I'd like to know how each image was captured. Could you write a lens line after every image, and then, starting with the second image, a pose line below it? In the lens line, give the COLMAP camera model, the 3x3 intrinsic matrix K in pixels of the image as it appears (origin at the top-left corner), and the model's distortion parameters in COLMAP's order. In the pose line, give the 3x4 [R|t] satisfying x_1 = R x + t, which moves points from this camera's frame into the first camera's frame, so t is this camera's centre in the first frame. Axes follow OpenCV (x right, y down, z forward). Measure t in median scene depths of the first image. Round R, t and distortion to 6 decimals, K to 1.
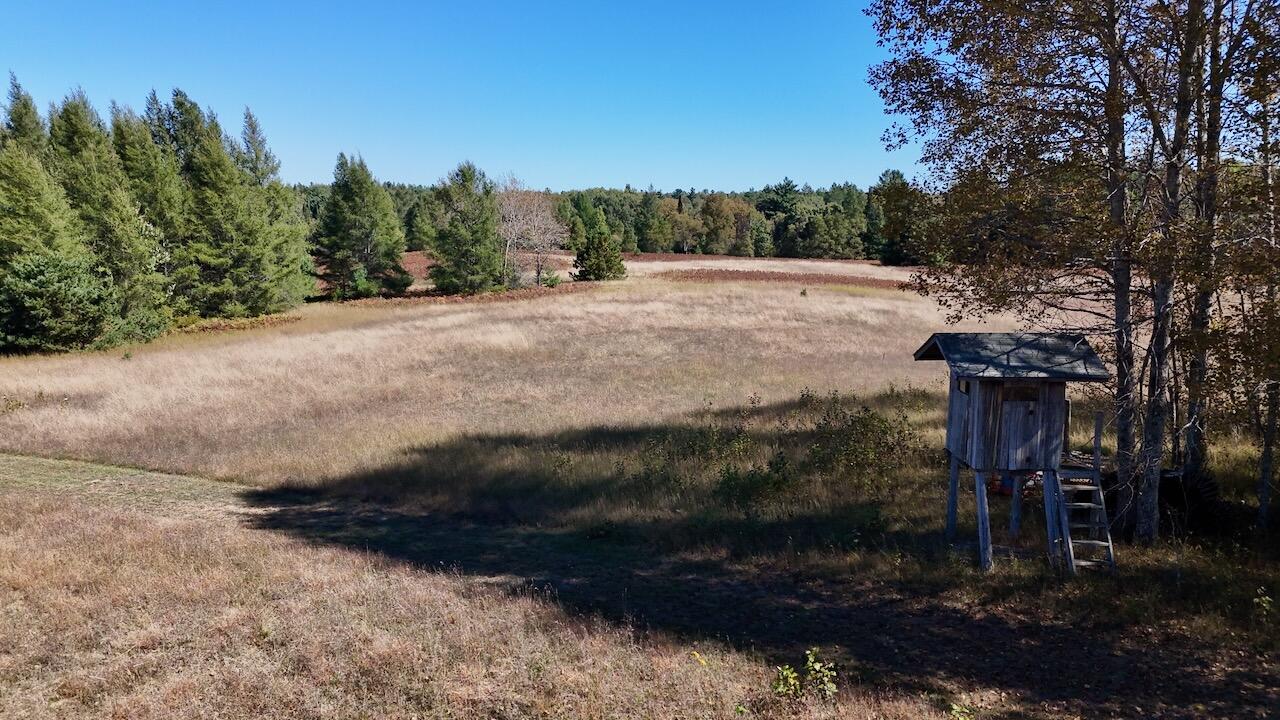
lens RADIAL K [[920.7, 0, 638.9], [0, 920.7, 356.8], [0, 0, 1]] dist [0.076545, -0.056220]
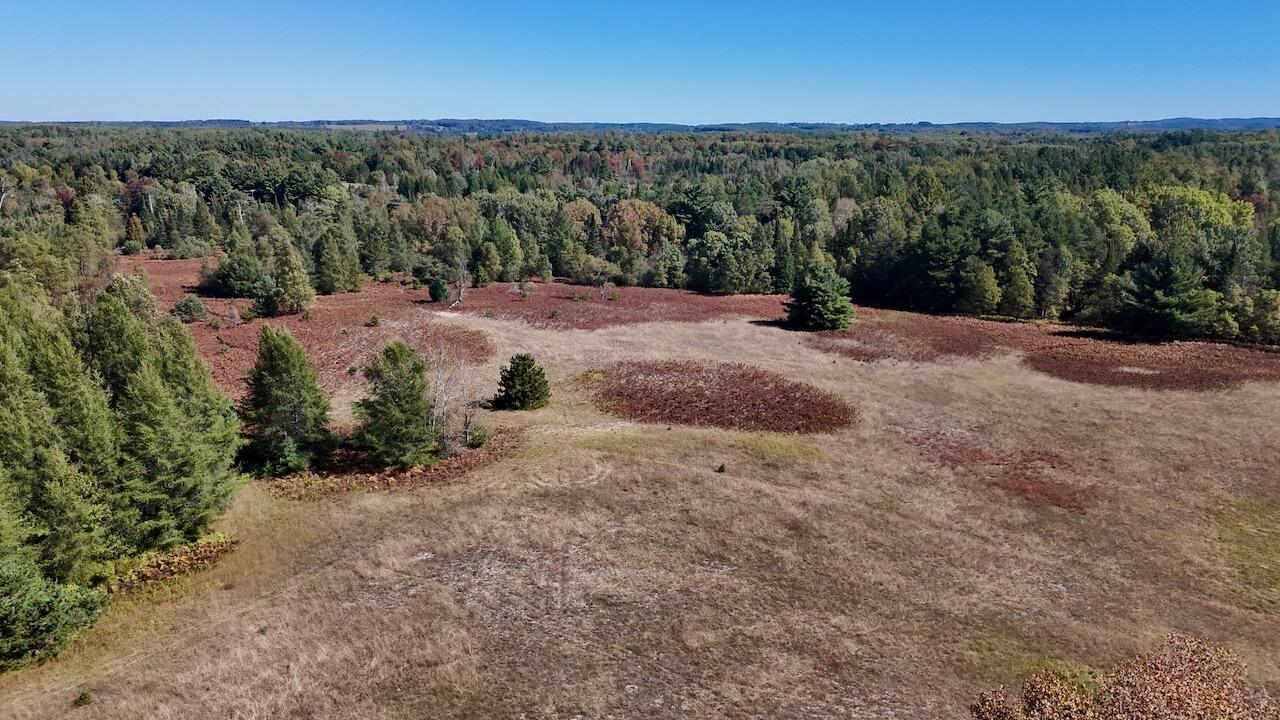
lens RADIAL K [[920.7, 0, 643.9], [0, 920.7, 365.7], [0, 0, 1]] dist [0.076545, -0.056220]
pose [[0.994637, -0.019847, 0.101507, -0.017268], [0.012913, 0.997566, 0.068523, -0.243948], [-0.102620, -0.066845, 0.992472, -0.043340]]
